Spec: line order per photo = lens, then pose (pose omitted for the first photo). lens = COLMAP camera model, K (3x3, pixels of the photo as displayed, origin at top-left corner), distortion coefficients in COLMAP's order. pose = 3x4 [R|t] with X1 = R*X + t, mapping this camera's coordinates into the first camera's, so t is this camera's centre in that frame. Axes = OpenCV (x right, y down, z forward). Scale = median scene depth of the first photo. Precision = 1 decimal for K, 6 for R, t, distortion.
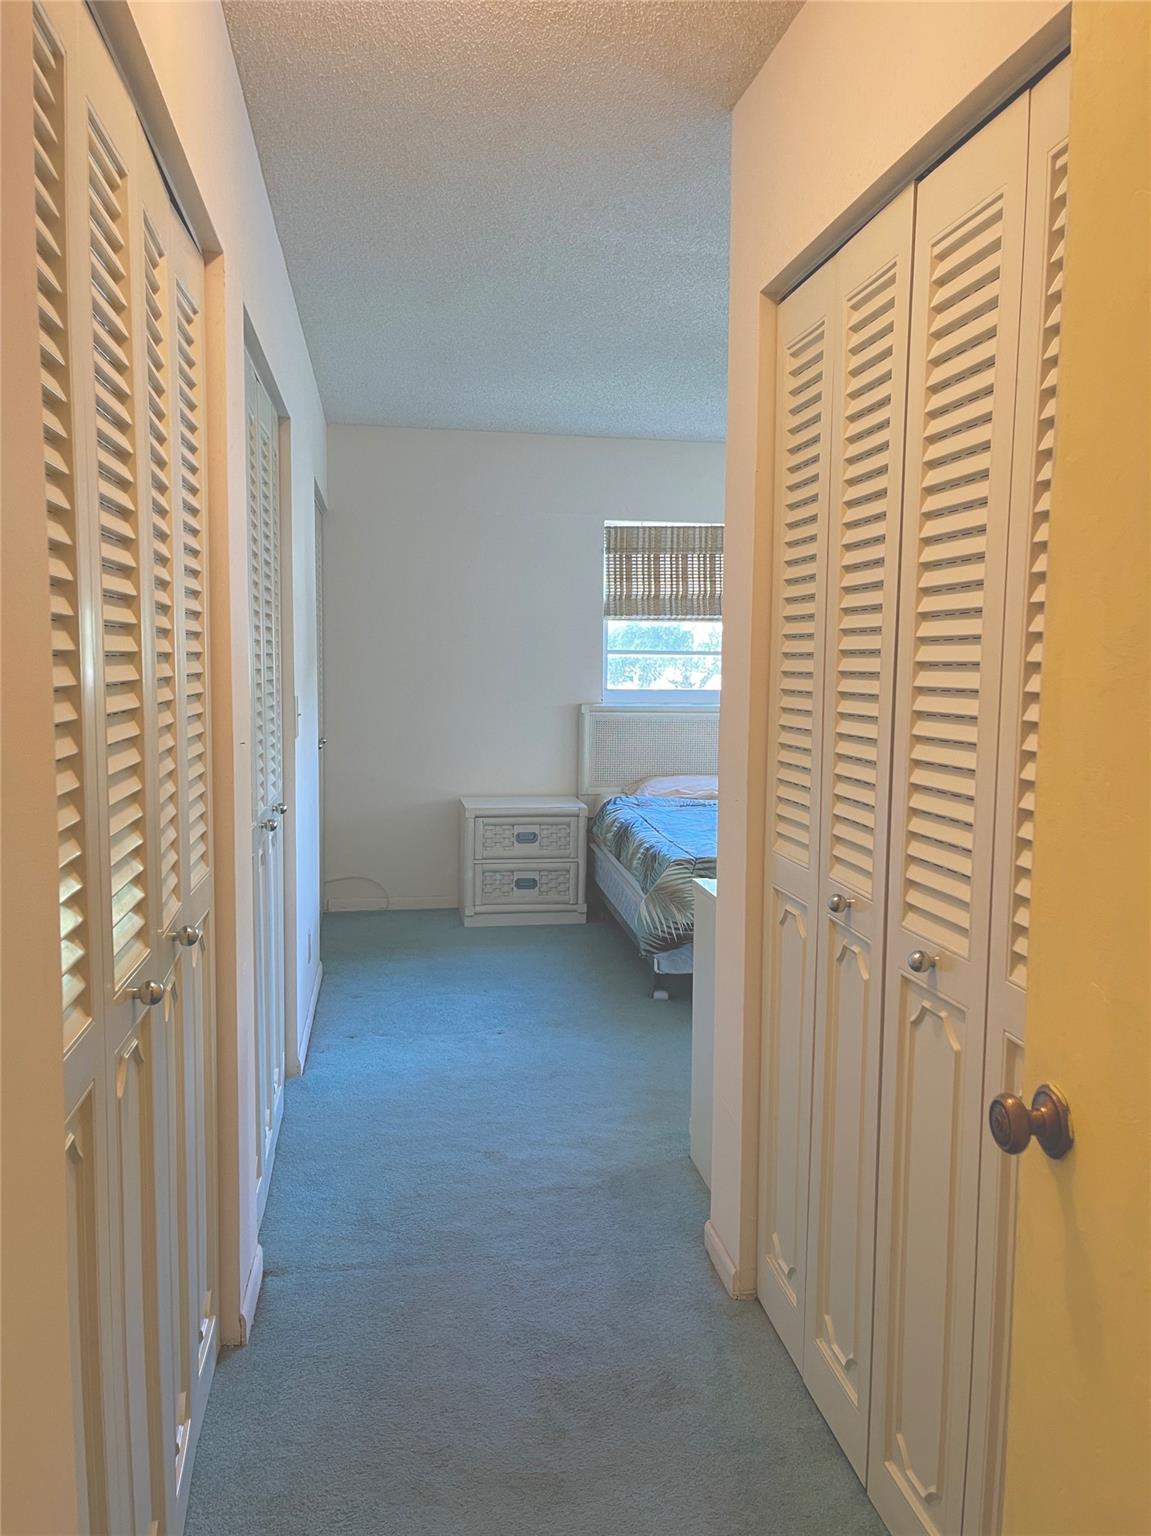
lens RADIAL K [[1151.0, 0, 577.6], [0, 1151.0, 758.1], [0, 0, 1]] dist [0.049144, -0.068145]
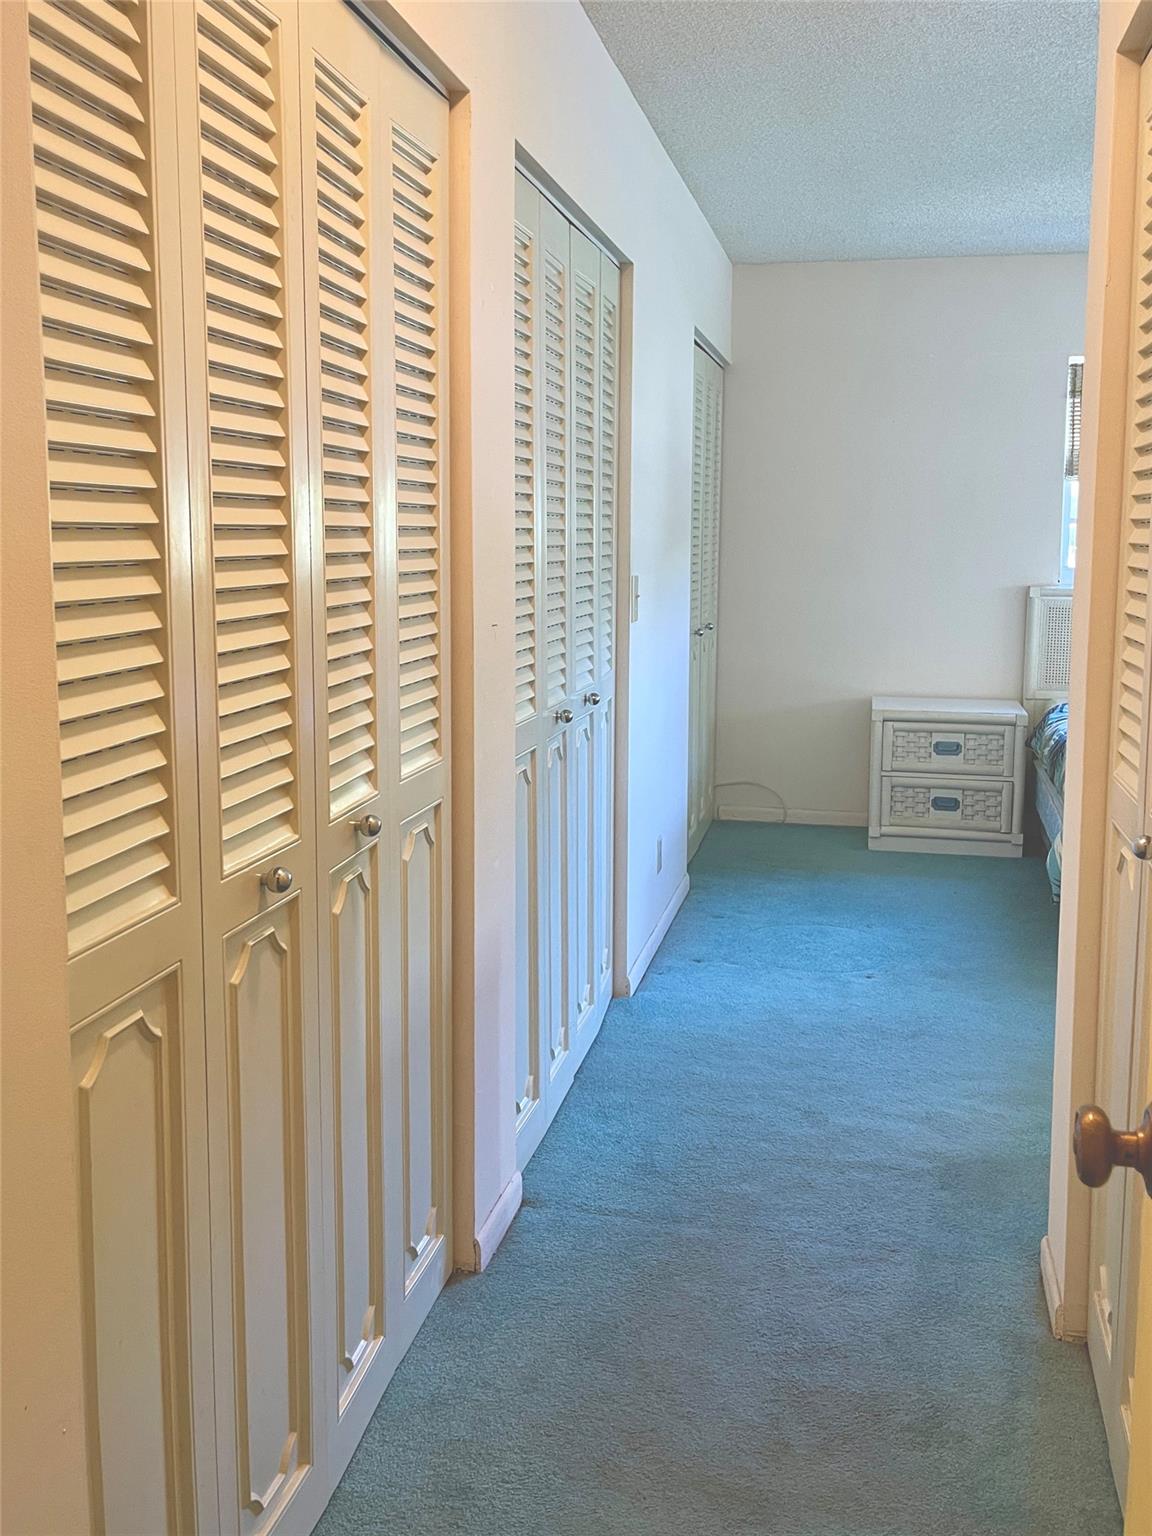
lens RADIAL K [[1334.5, 0, 594.4], [0, 1334.5, 670.8], [0, 0, 1]] dist [0.035290, -0.029043]
pose [[0.932054, 0.029321, -0.361130, 0.109222], [-0.023527, 0.999514, 0.020429, -0.000119], [0.361554, -0.010545, 0.932292, 0.023825]]
